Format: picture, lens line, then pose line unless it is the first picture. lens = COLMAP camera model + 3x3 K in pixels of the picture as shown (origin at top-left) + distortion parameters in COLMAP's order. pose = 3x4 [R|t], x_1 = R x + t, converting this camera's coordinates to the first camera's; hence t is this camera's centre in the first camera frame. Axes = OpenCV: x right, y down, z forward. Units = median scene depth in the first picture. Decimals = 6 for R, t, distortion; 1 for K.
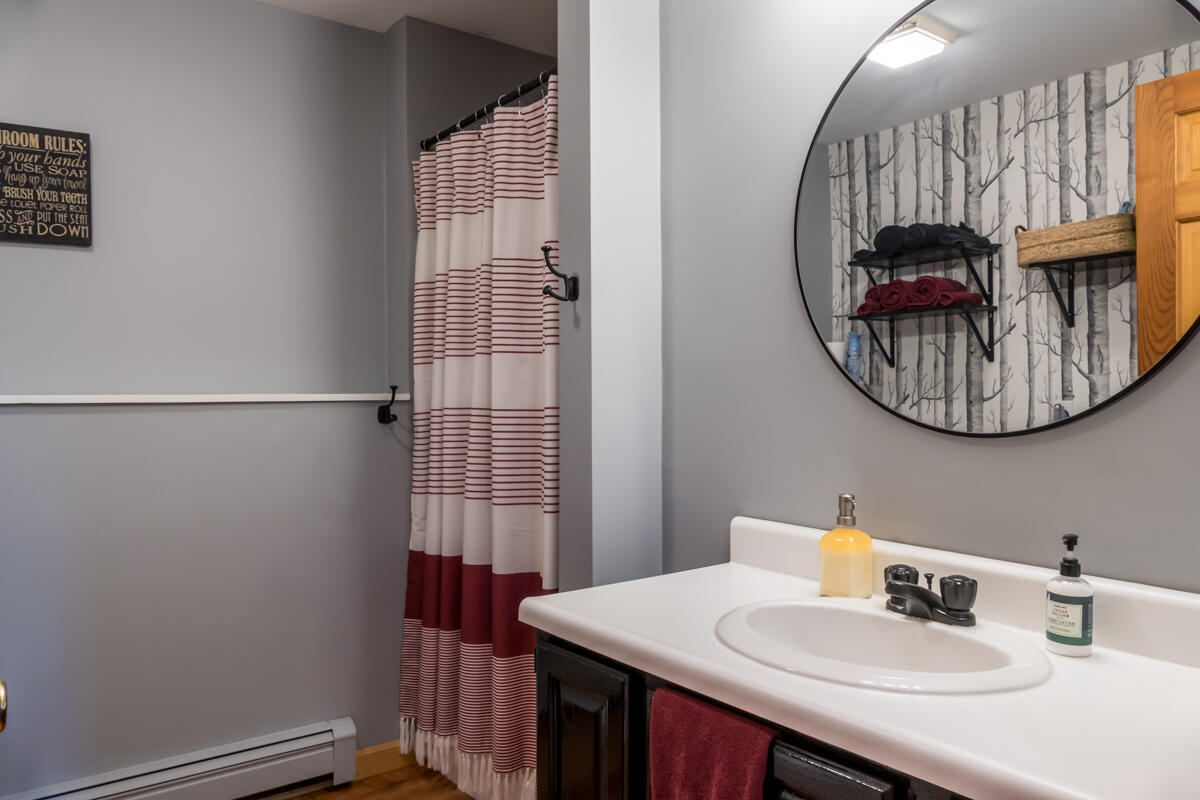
lens RADIAL K [[872.3, 0, 598.7], [0, 872.3, 400.2], [0, 0, 1]] dist [-0.009564, -0.002594]
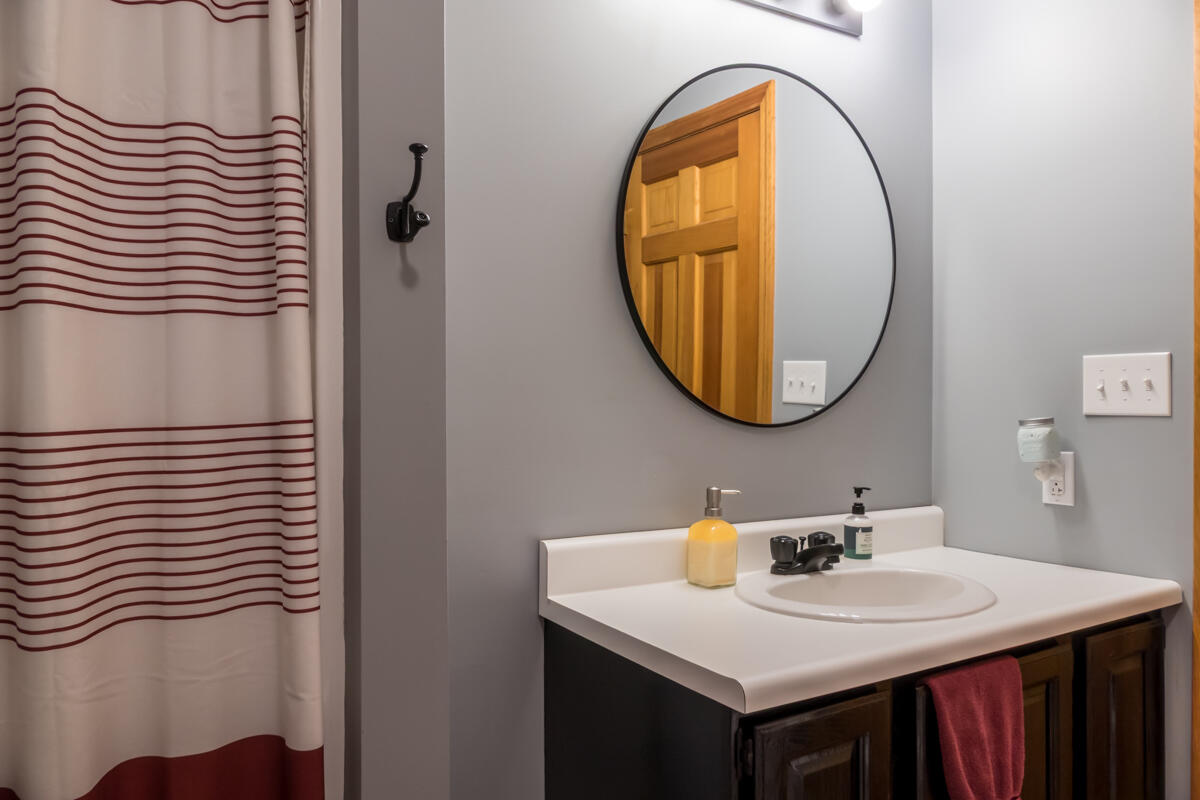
lens RADIAL K [[872.3, 0, 598.7], [0, 872.3, 400.2], [0, 0, 1]] dist [-0.009564, -0.002594]
pose [[0.102156, -0.009344, 0.994725, -0.881664], [0.009278, 0.999921, 0.008440, -0.011107], [-0.994725, 0.008367, 0.102234, 1.132778]]
